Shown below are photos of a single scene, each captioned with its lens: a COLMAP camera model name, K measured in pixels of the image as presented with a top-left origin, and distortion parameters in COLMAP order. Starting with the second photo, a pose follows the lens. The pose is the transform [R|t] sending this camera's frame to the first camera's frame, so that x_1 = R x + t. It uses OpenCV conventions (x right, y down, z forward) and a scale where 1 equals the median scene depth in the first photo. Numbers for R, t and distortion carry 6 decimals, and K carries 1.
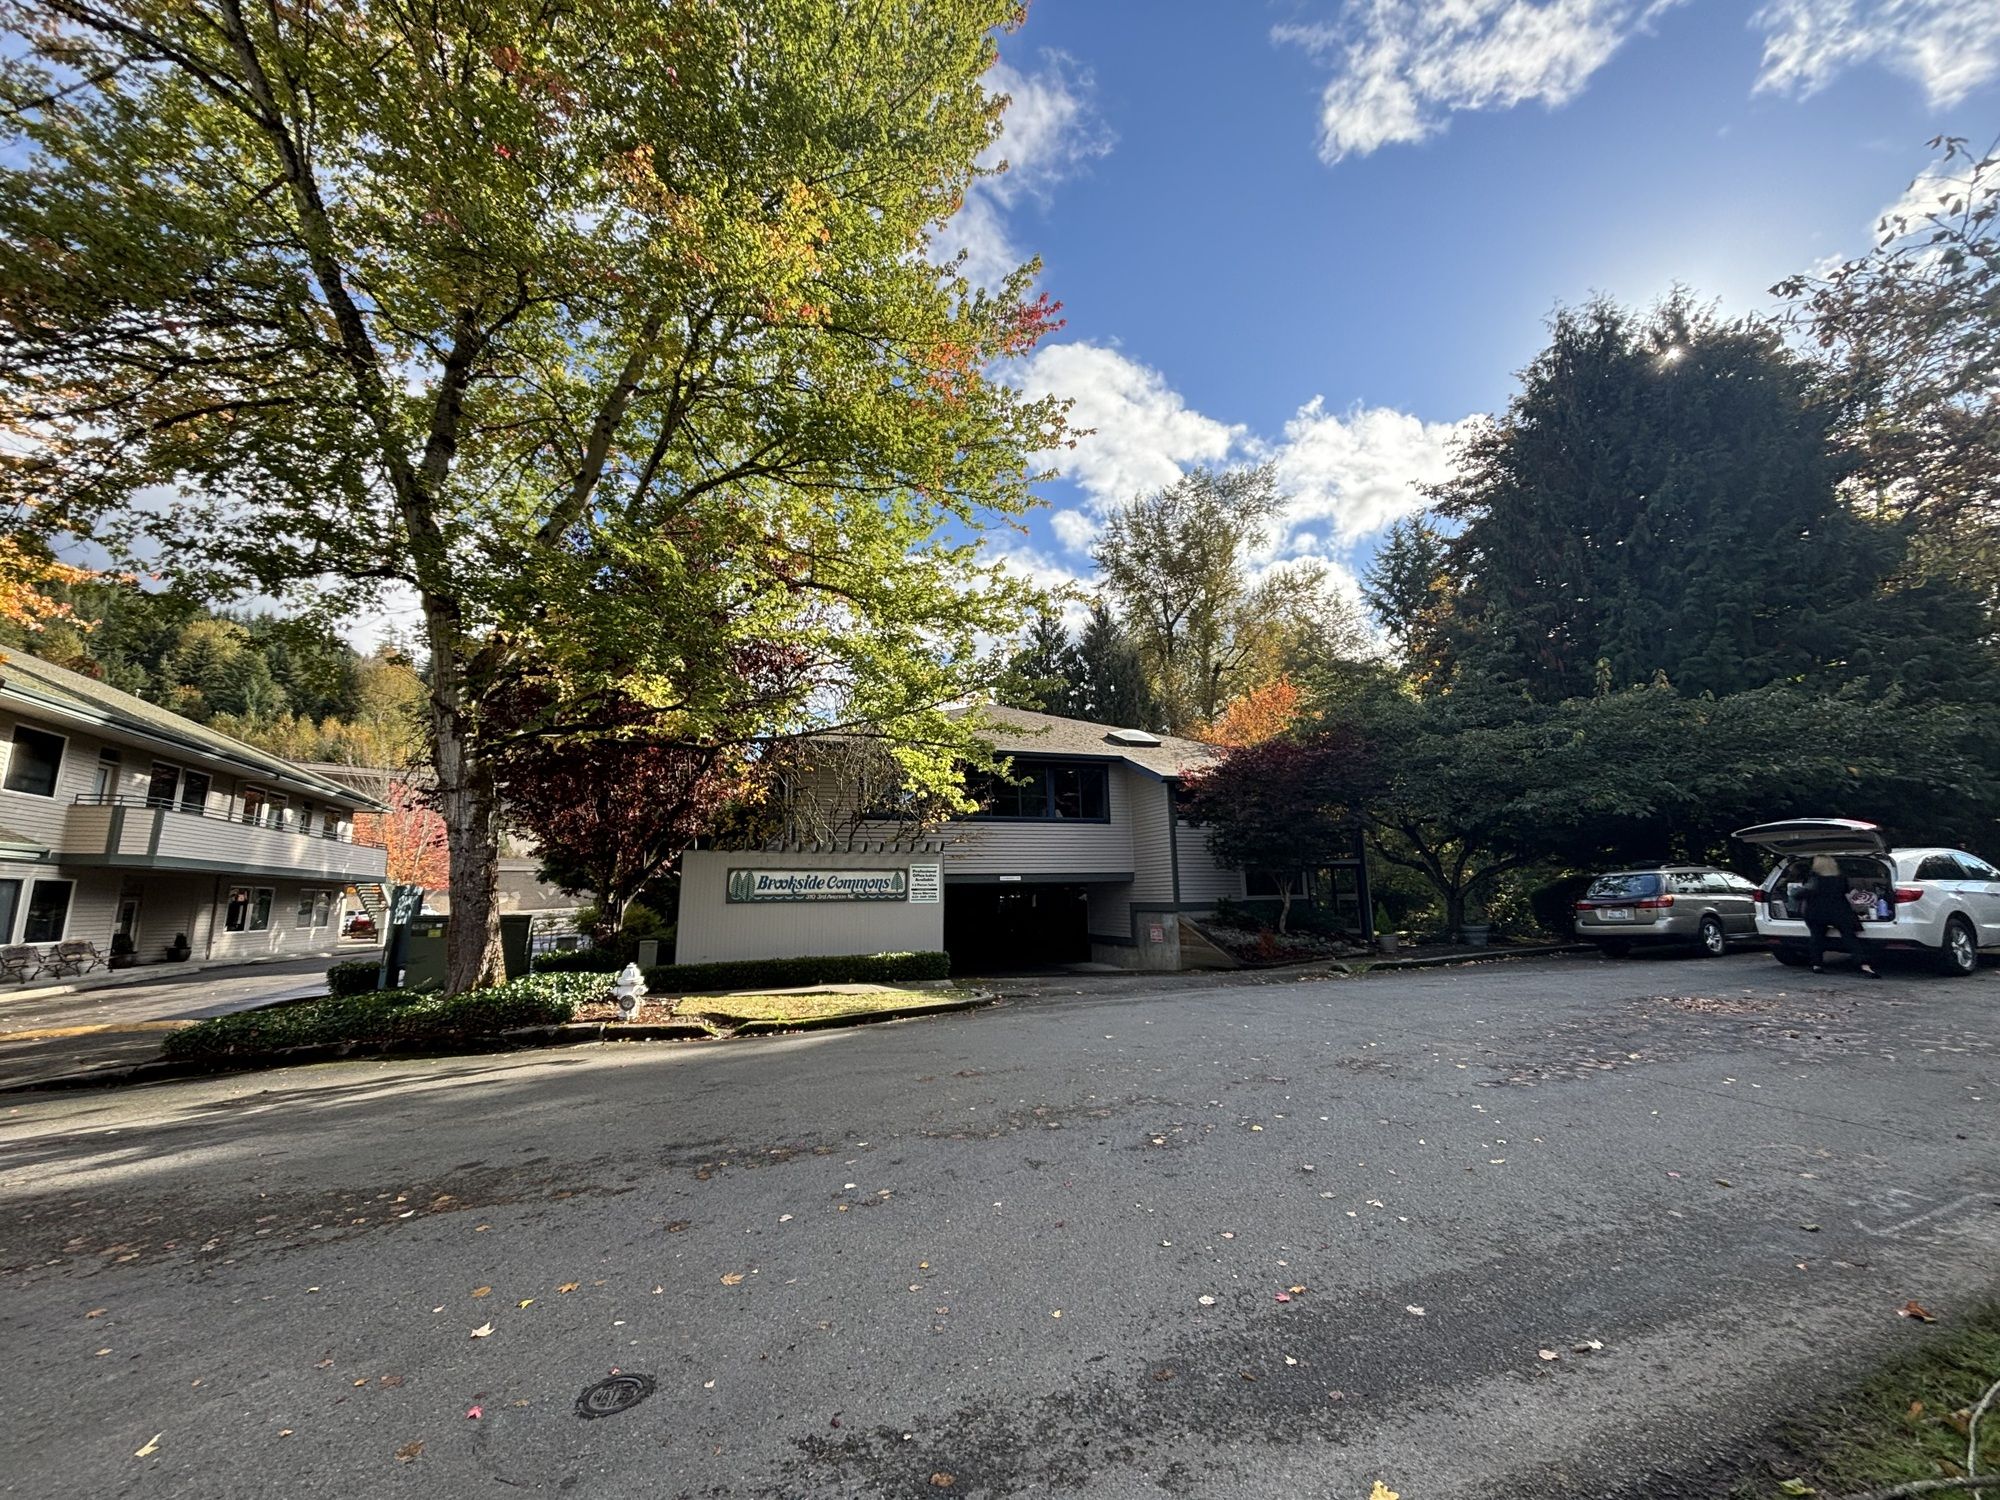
lens RADIAL K [[801.5, 0, 1000.0], [0, 801.5, 750.0], [0, 0, 1]] dist [0.063390, -0.000039]
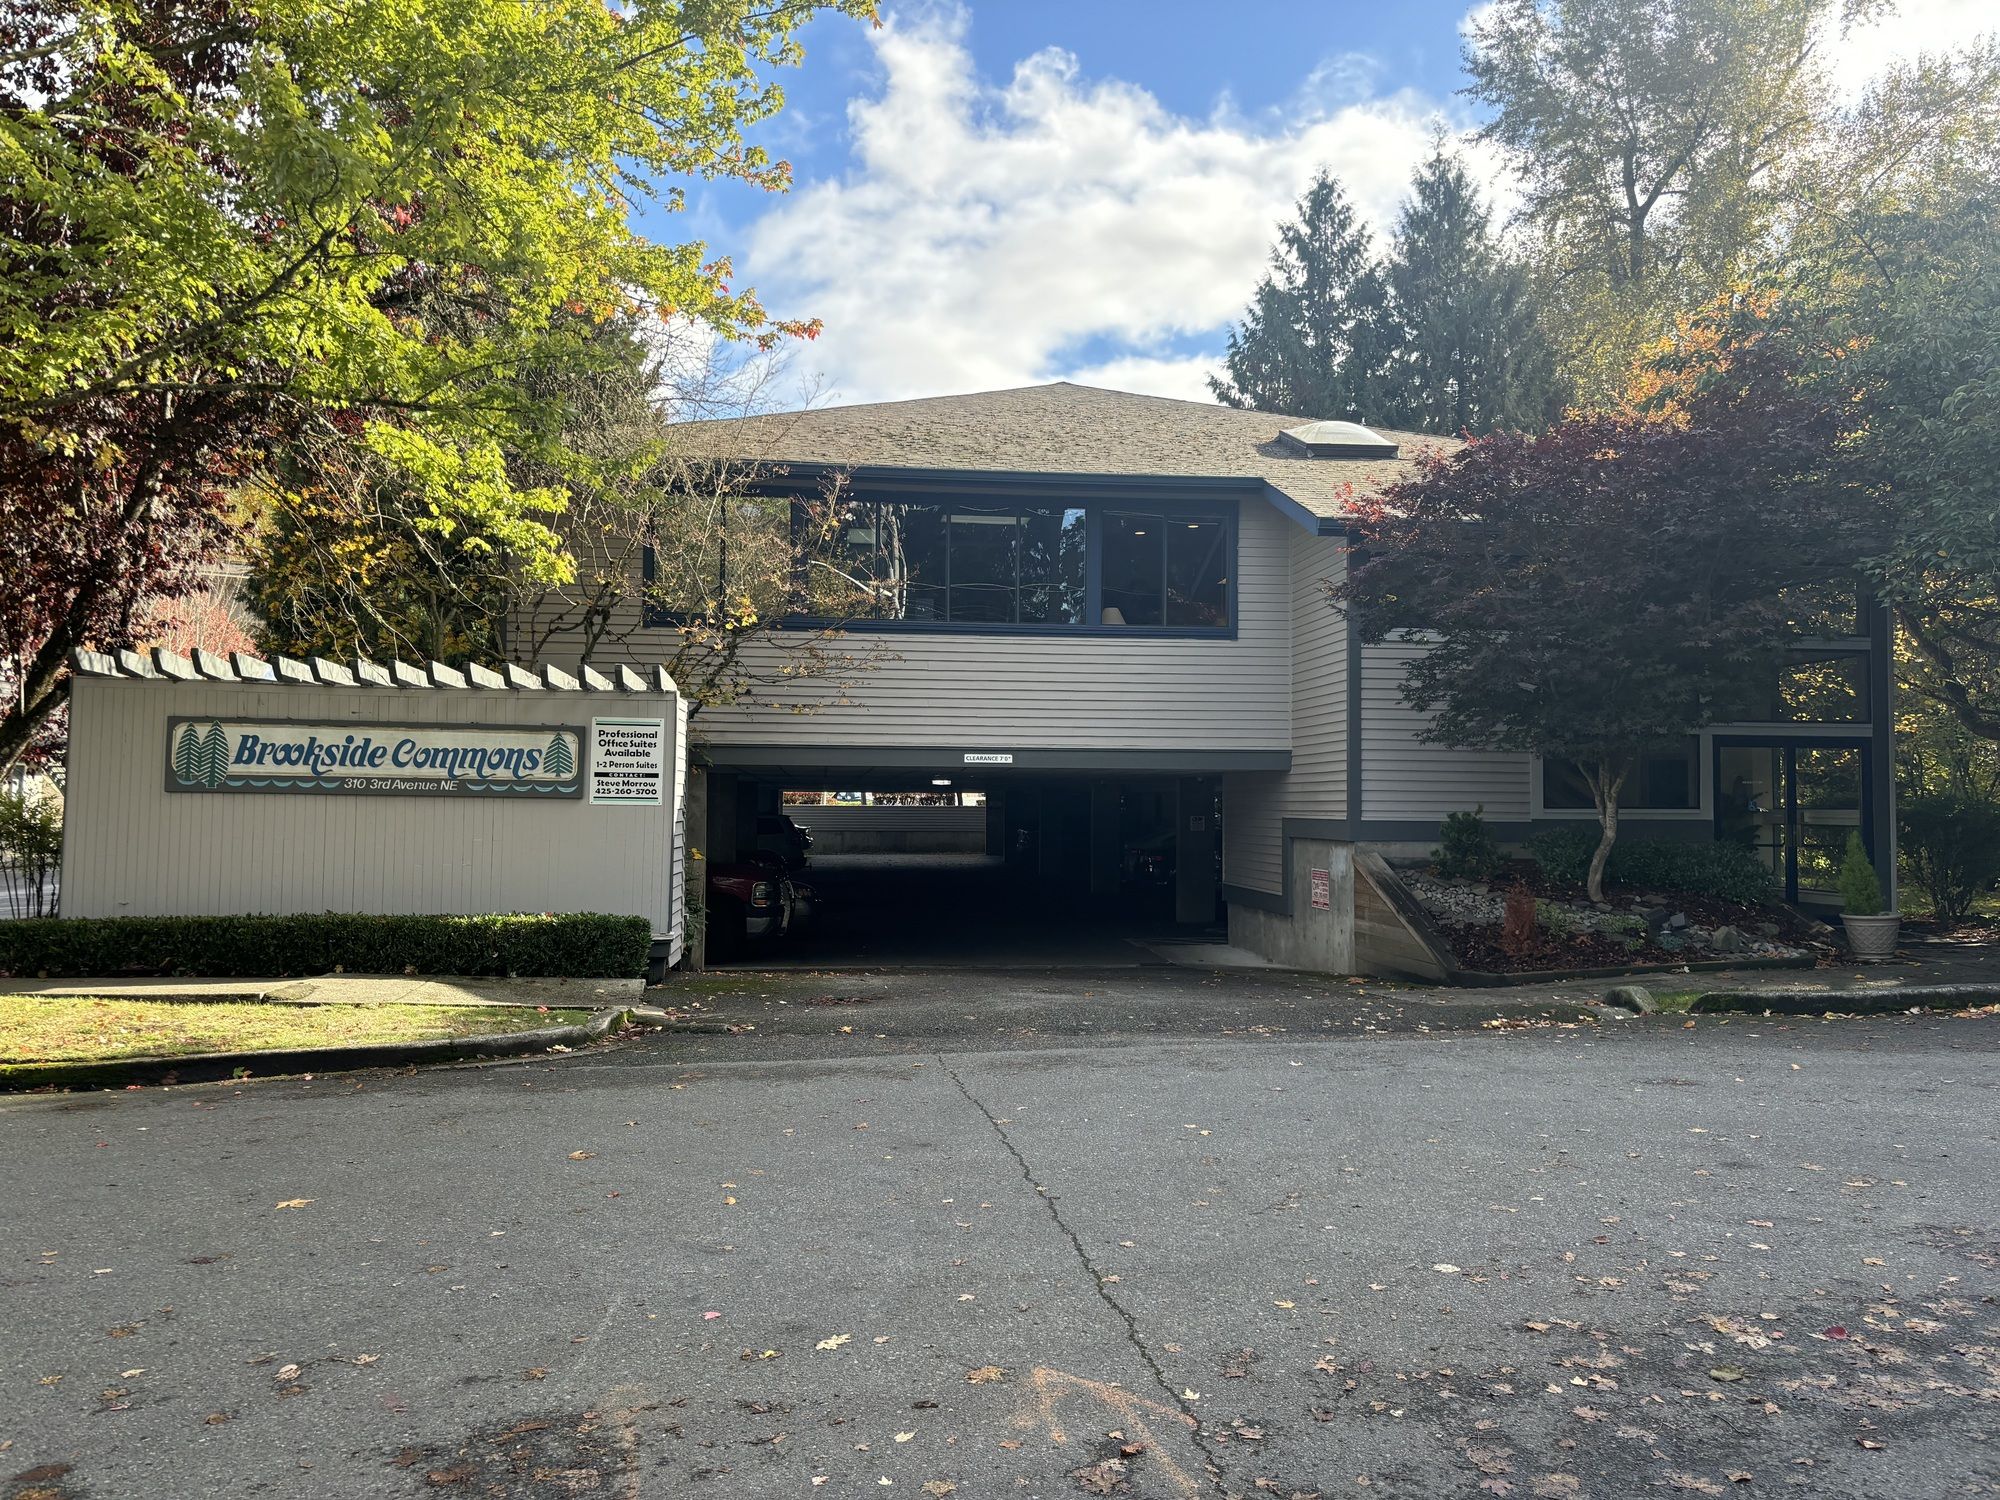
lens RADIAL K [[1492.8, 0, 1000.0], [0, 1492.8, 750.0], [0, 0, 1]] dist [0.053202, -0.057447]
pose [[0.971192, 0.019469, -0.237503, 0.224391], [0.016296, 0.988898, 0.147703, 0.032870], [0.237742, -0.147318, 0.960092, 0.203784]]
